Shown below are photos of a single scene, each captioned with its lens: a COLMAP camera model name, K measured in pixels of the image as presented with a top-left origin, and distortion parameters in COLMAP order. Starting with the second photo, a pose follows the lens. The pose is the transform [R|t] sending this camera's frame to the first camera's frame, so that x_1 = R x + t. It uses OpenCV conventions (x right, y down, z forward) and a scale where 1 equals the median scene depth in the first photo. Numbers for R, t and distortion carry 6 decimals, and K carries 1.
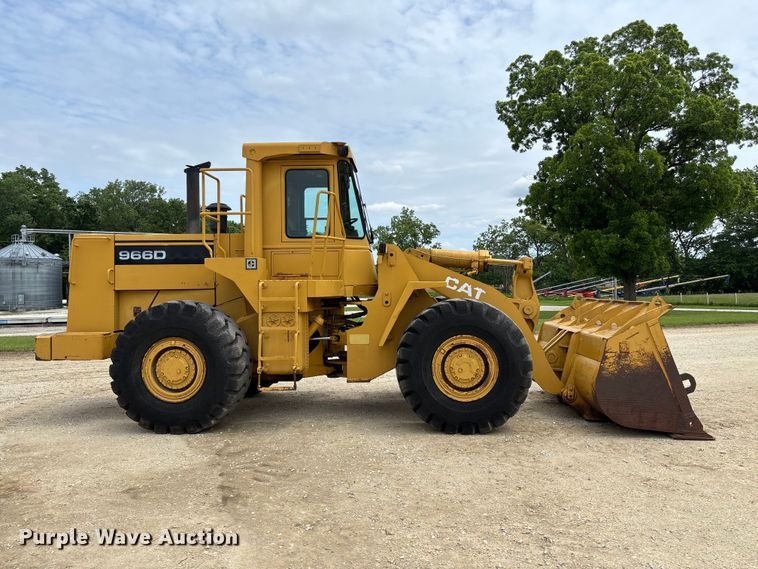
lens RADIAL K [[574.5, 0, 380.8], [0, 574.5, 287.0], [0, 0, 1]] dist [0.054647, -0.060913]
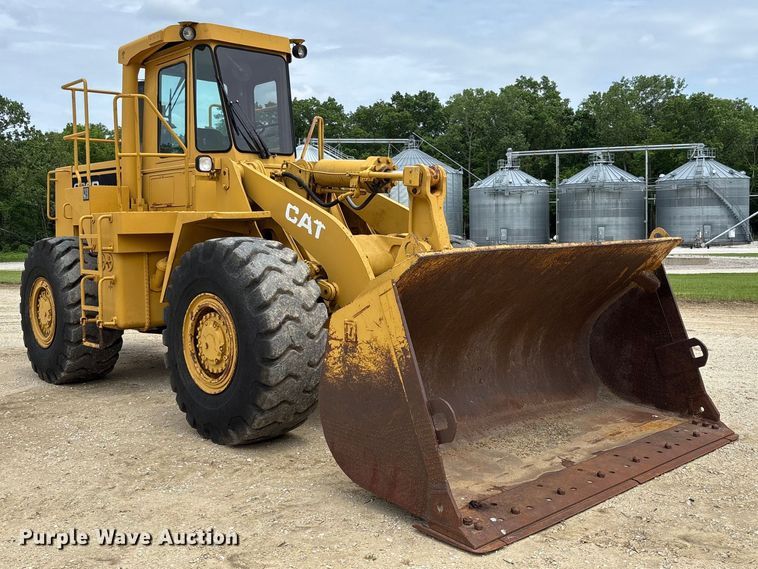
lens RADIAL K [[789.3, 0, 381.1], [0, 789.3, 261.4], [0, 0, 1]] dist [0.005370, -0.003560]
pose [[0.711729, 0.024902, -0.702013, 0.066439], [0.013753, 0.998686, 0.049369, 0.000392], [0.702320, -0.044792, 0.710451, 0.036450]]
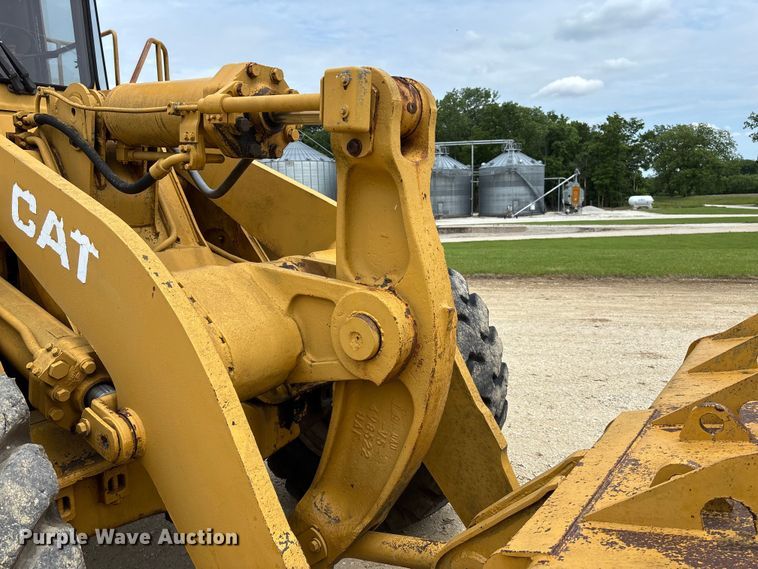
lens RADIAL K [[574.5, 0, 380.8], [0, 574.5, 287.0], [0, 0, 1]] dist [0.054647, -0.060913]
pose [[0.827539, 0.068203, -0.557250, 0.030661], [0.021452, 0.988027, 0.152783, -0.000768], [0.560998, -0.138388, 0.816168, 0.073344]]
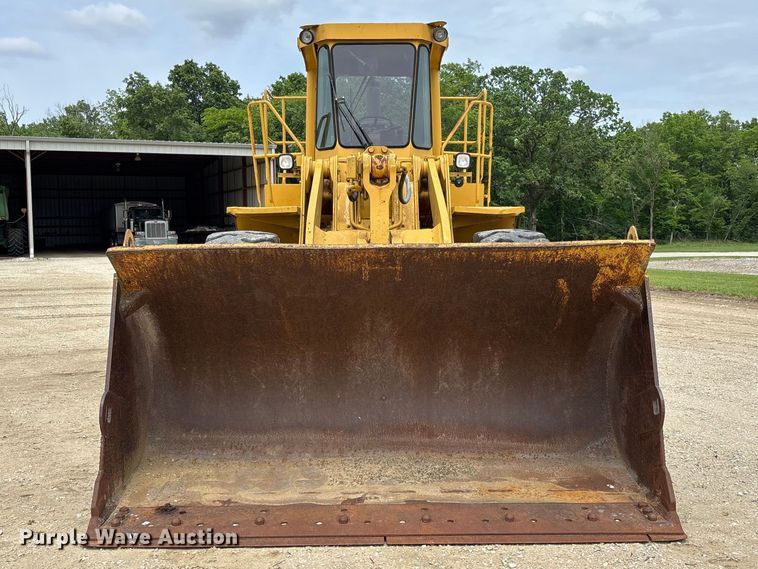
lens RADIAL K [[826.3, 0, 380.8], [0, 826.3, 267.0], [0, 0, 1]] dist [0.020443, -0.001216]
pose [[0.051862, 0.054669, -0.997157, 0.086766], [0.006882, 0.998457, 0.055098, 0.000771], [0.998631, -0.009720, 0.051405, 0.085914]]
